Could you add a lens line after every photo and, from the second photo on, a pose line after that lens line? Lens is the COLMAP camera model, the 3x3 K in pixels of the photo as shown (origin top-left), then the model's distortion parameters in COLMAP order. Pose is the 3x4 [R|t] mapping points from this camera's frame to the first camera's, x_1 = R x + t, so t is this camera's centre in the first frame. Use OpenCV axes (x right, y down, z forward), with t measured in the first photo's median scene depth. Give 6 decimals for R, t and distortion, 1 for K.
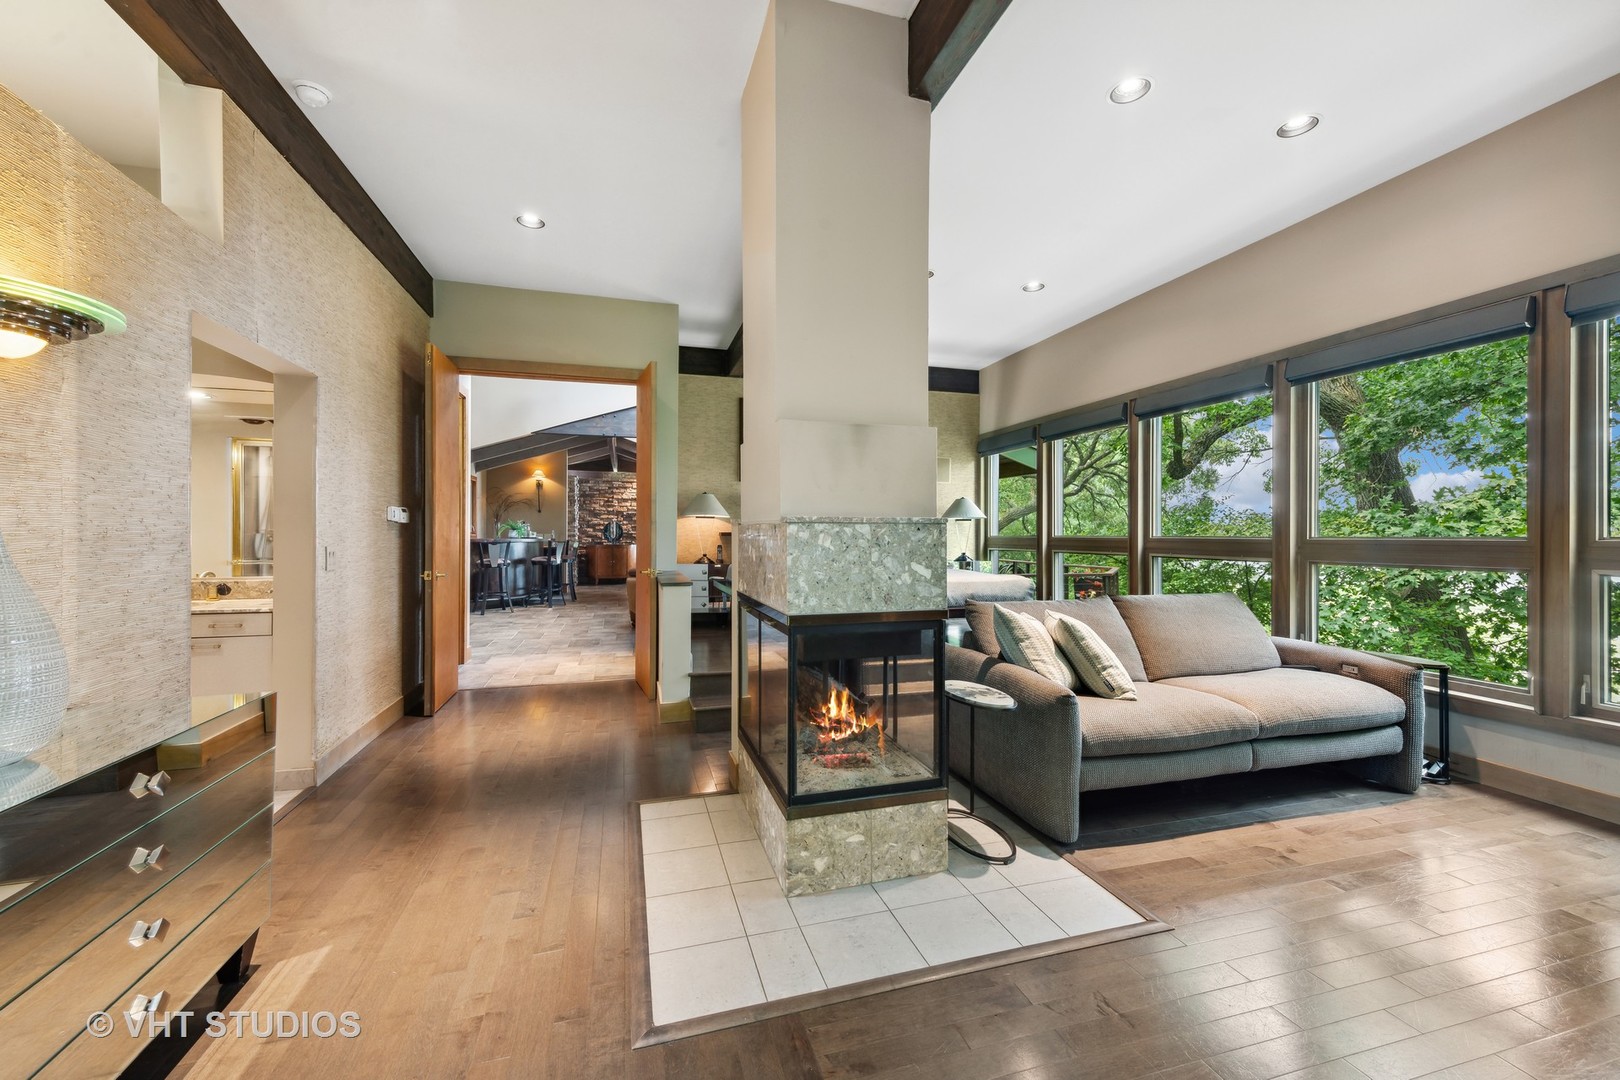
lens RADIAL K [[650.9, 0, 812.1], [0, 650.9, 540.3], [0, 0, 1]] dist [0.001390, 0.000094]
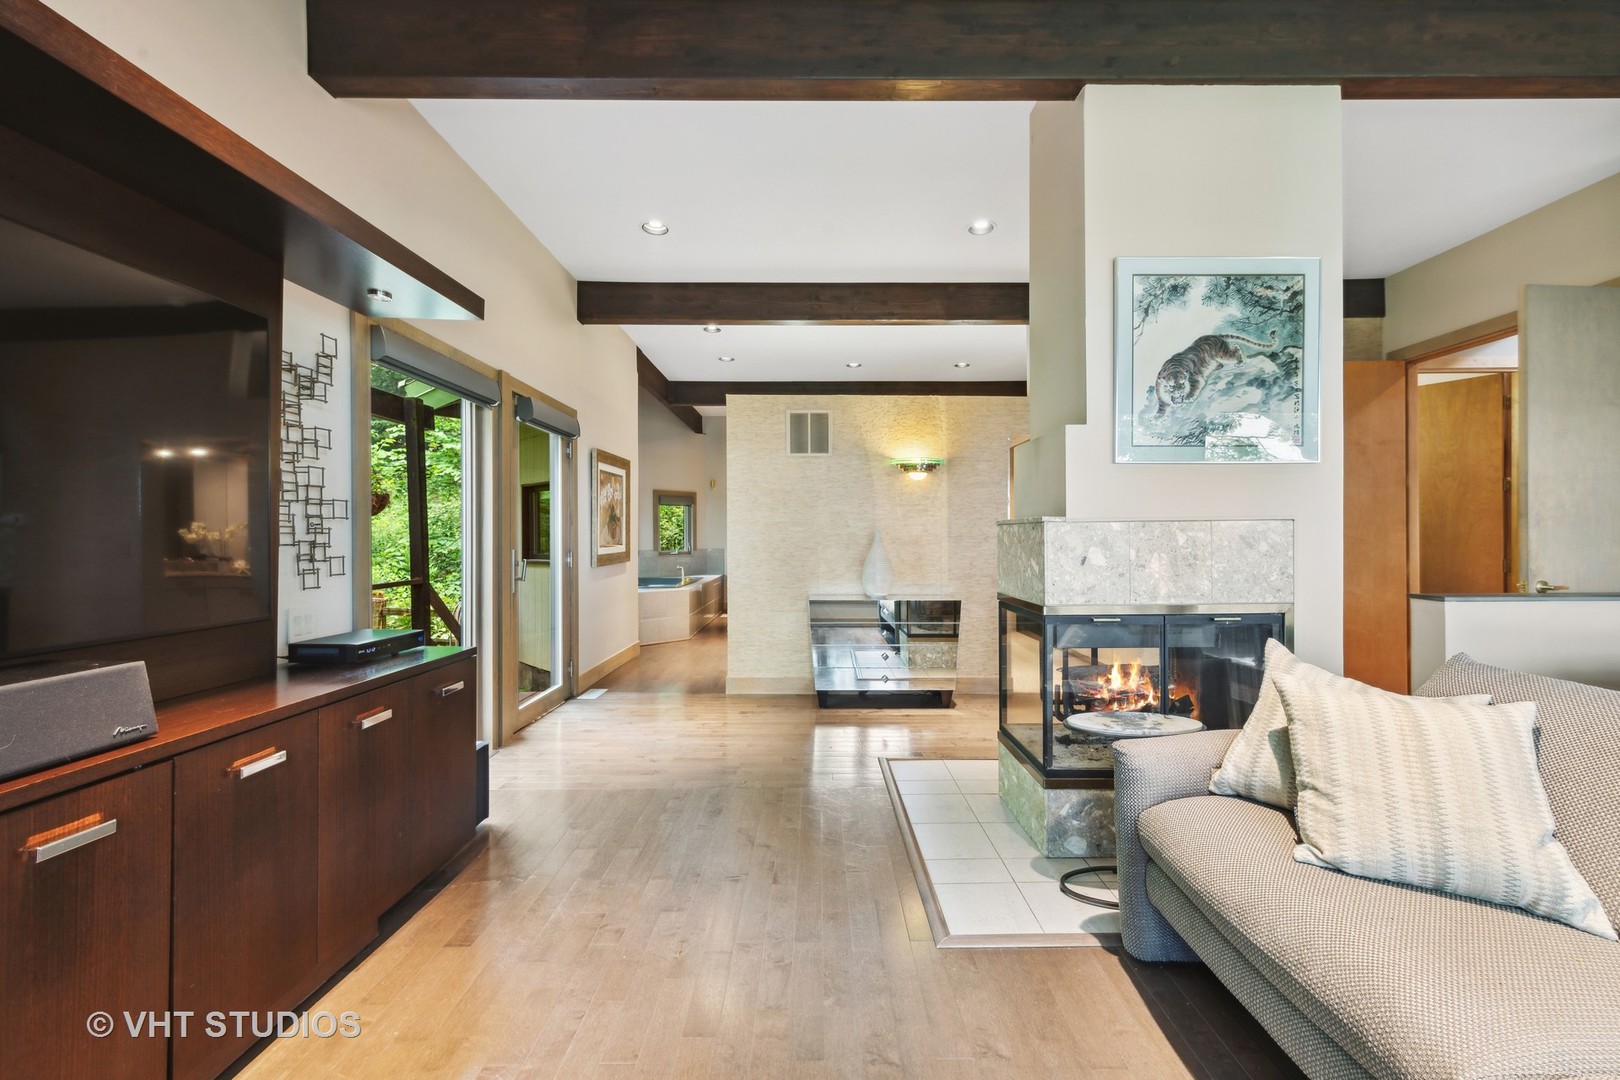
lens RADIAL K [[650.9, 0, 815.3], [0, 650.9, 535.4], [0, 0, 1]] dist [0.001390, 0.000094]
pose [[-0.289123, 0.000345, -0.957292, 1.640245], [-0.004854, 0.999987, 0.001827, -0.009277], [0.957280, 0.005175, -0.289117, 1.189576]]
